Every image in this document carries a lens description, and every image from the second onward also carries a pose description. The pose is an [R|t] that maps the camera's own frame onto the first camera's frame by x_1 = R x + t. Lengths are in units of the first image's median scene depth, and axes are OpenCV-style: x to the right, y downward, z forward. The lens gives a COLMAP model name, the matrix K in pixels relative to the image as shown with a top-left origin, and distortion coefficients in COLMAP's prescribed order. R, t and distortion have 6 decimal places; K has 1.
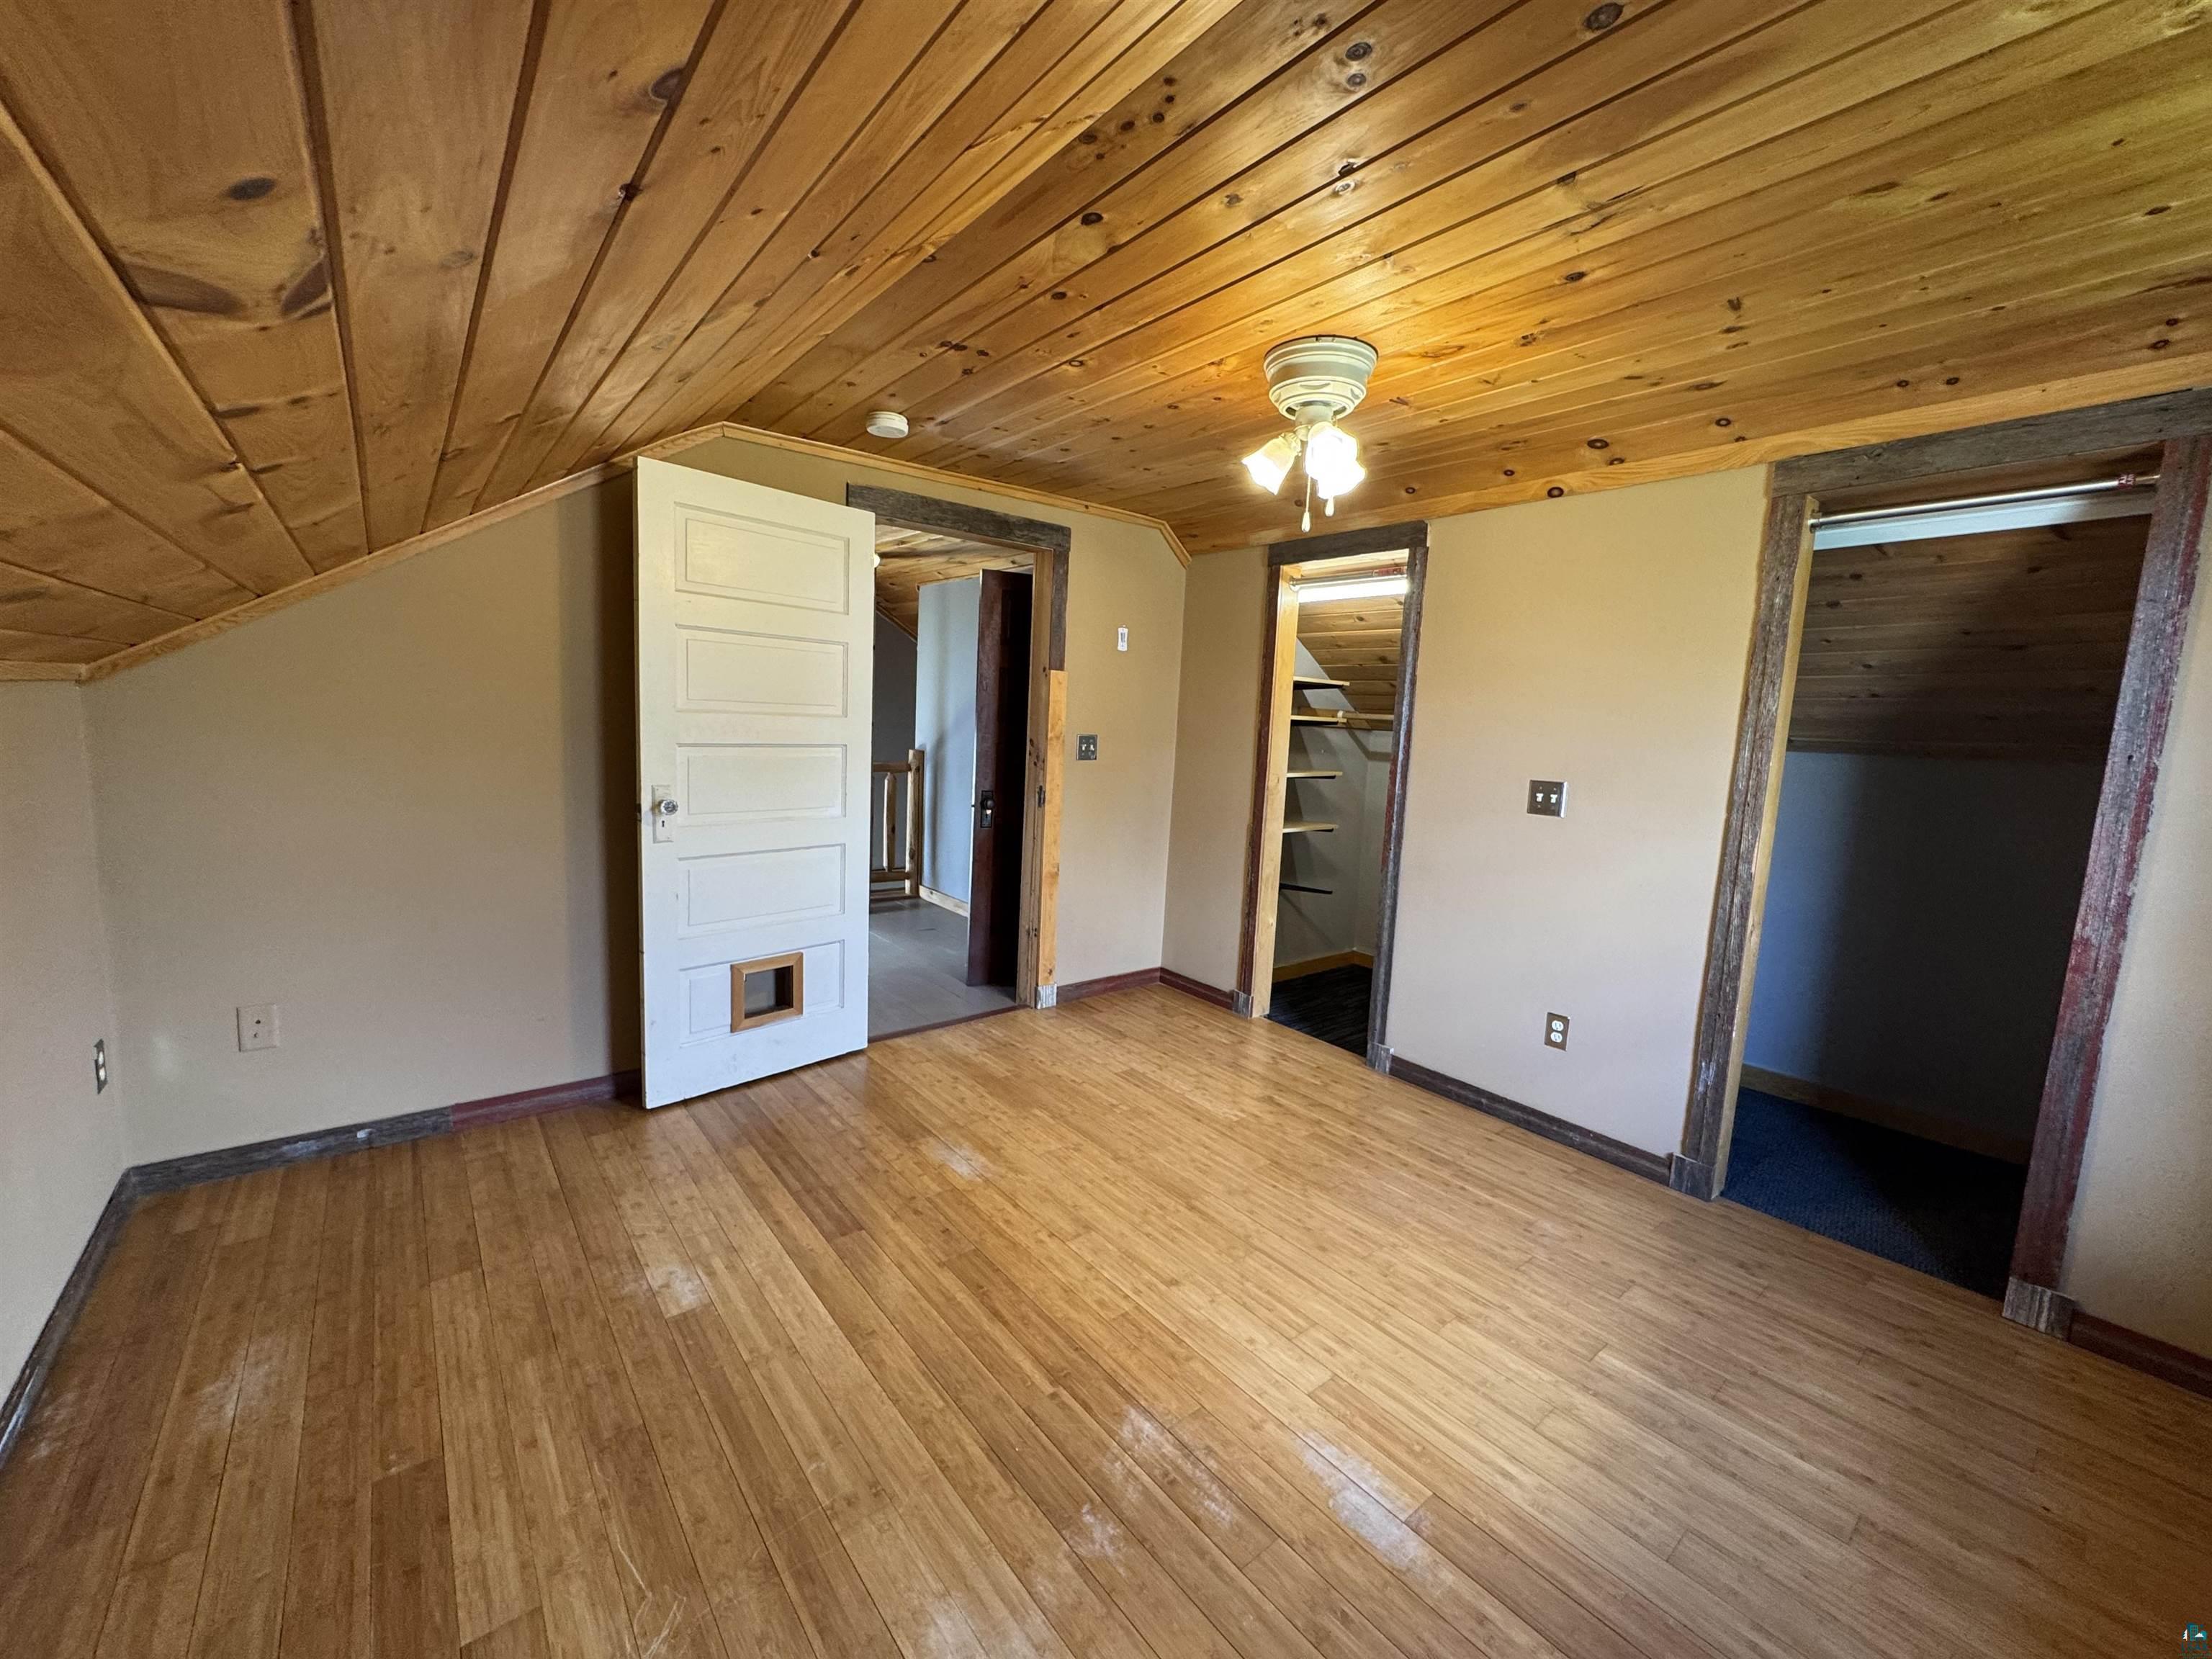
lens RADIAL K [[896.6, 0, 1106.3], [0, 896.6, 823.1], [0, 0, 1]] dist [-0.000187, -0.000023]
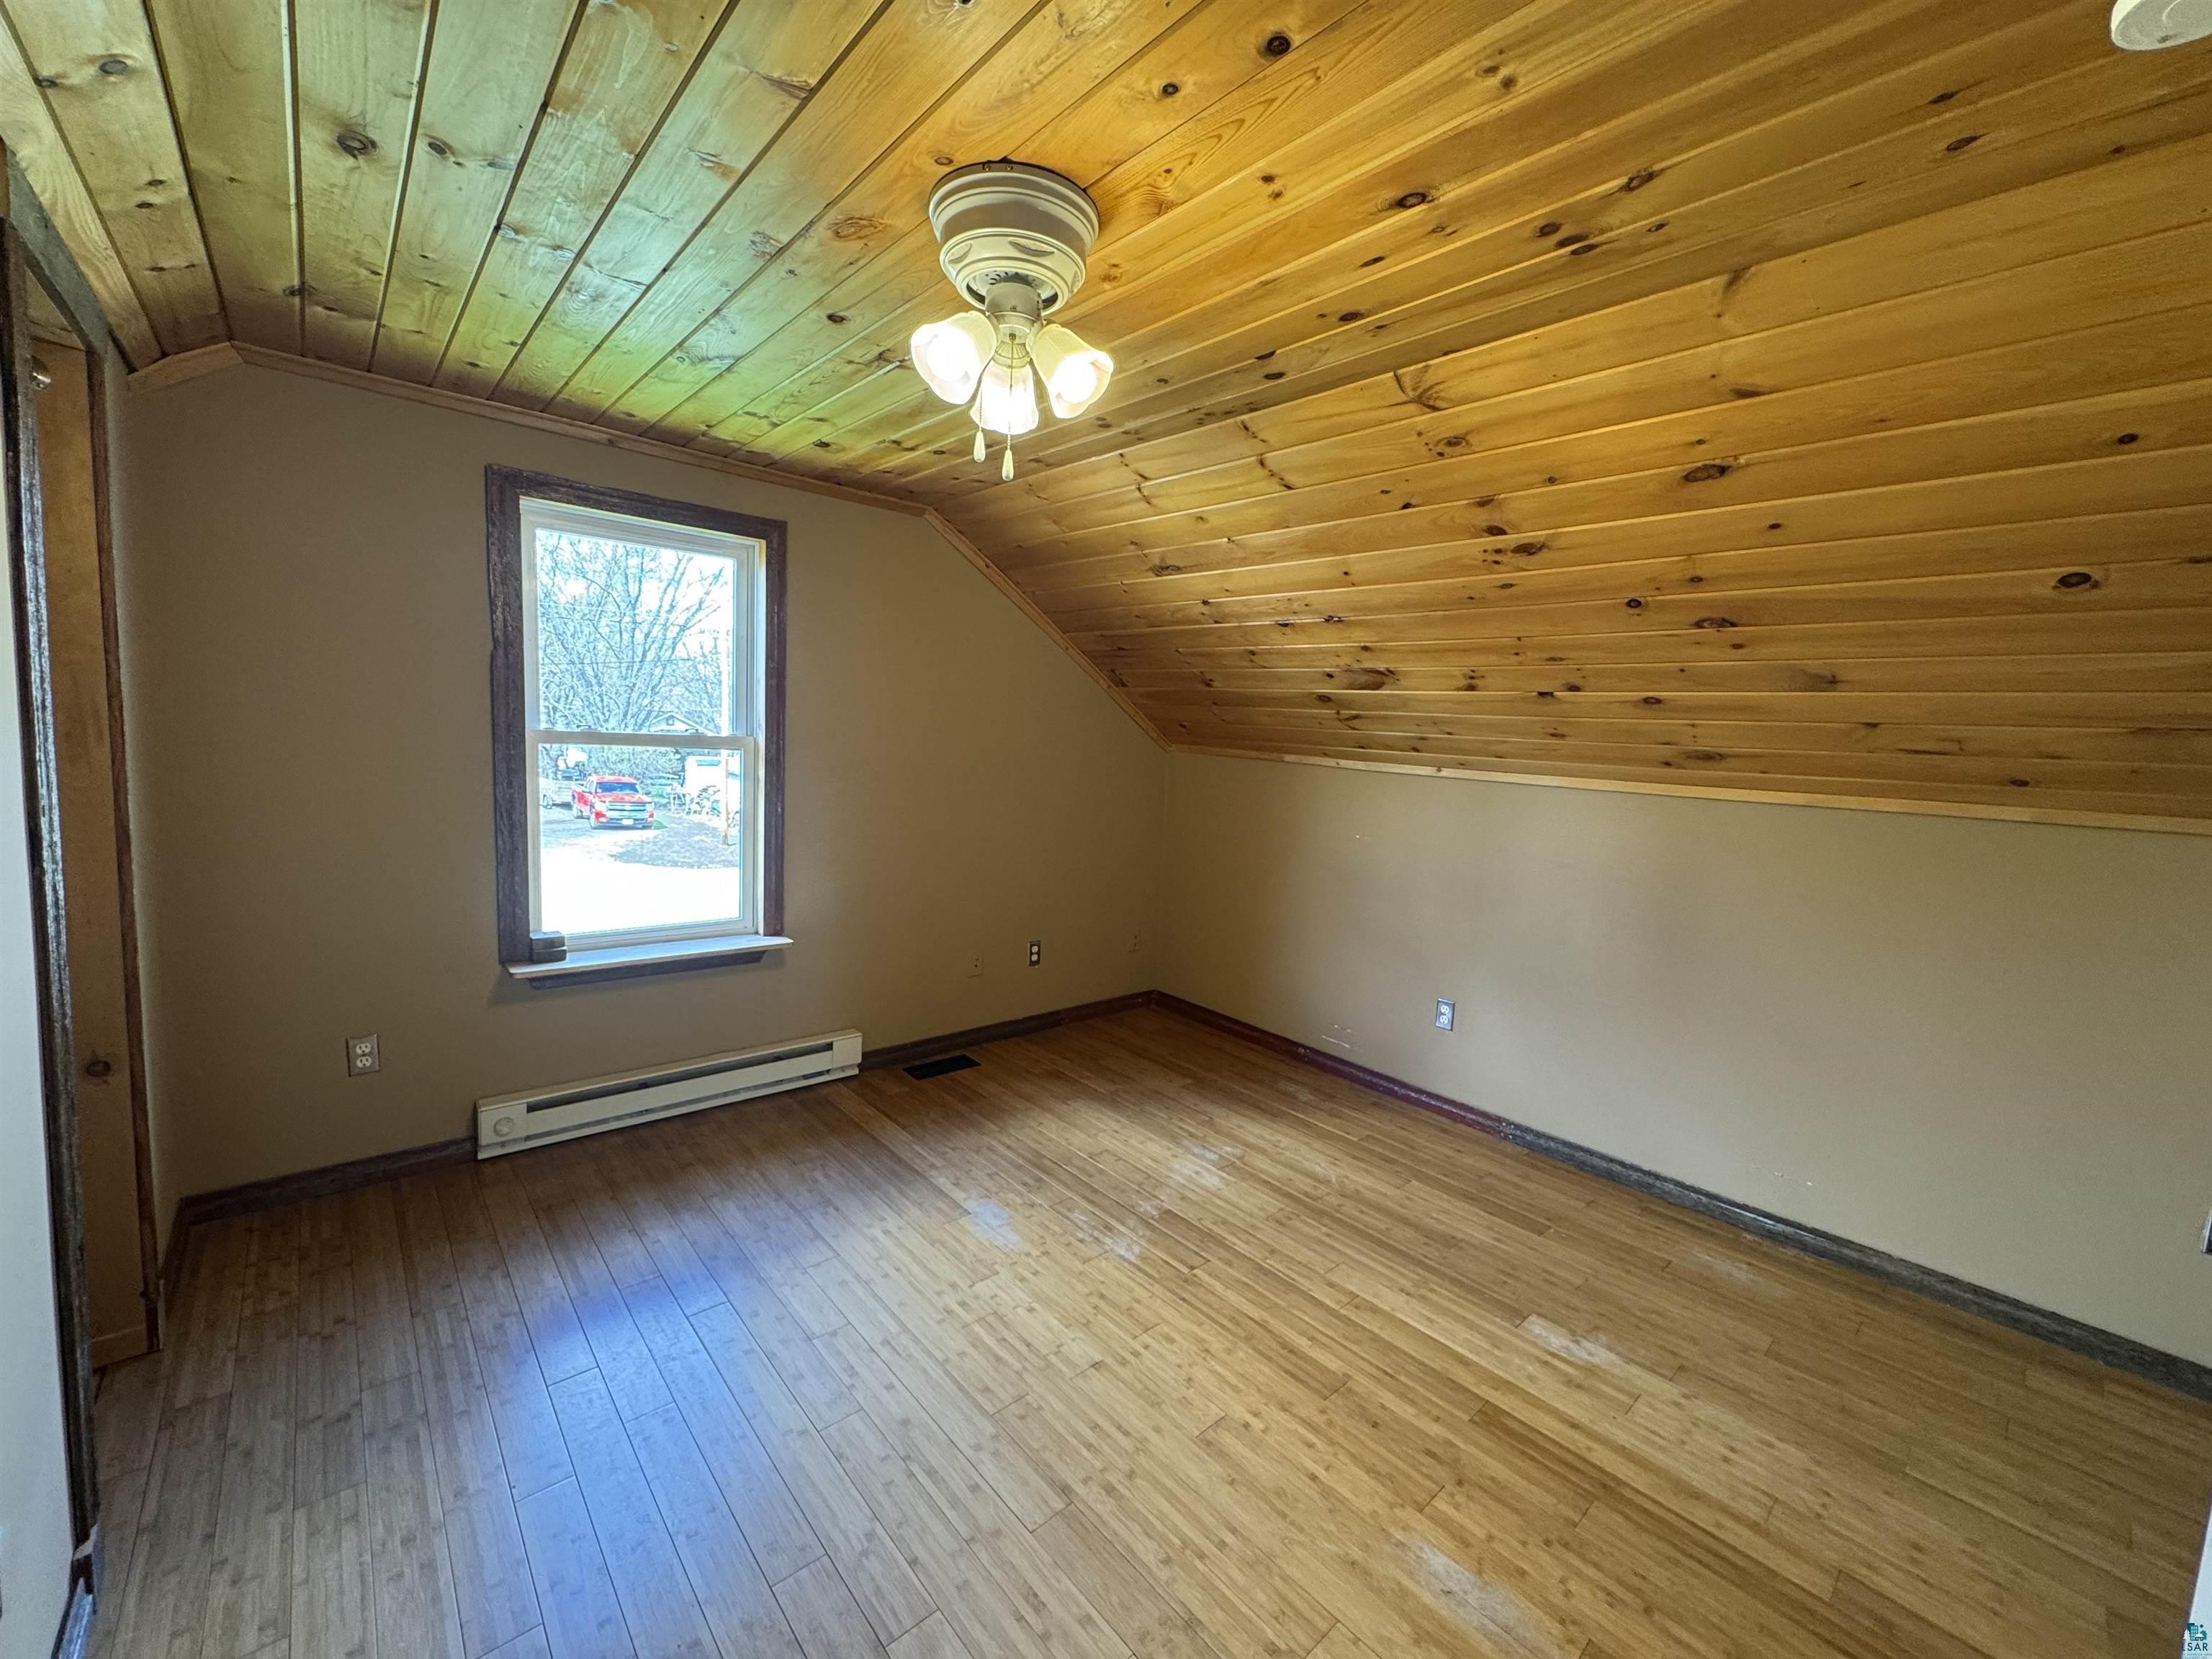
lens RADIAL K [[896.6, 0, 1106.5], [0, 896.6, 821.8], [0, 0, 1]] dist [-0.000187, -0.000023]
pose [[-0.994259, -0.091708, -0.055132, 0.171092], [-0.101778, 0.969564, 0.222680, -0.250888], [0.033033, 0.227012, -0.973332, 1.794569]]
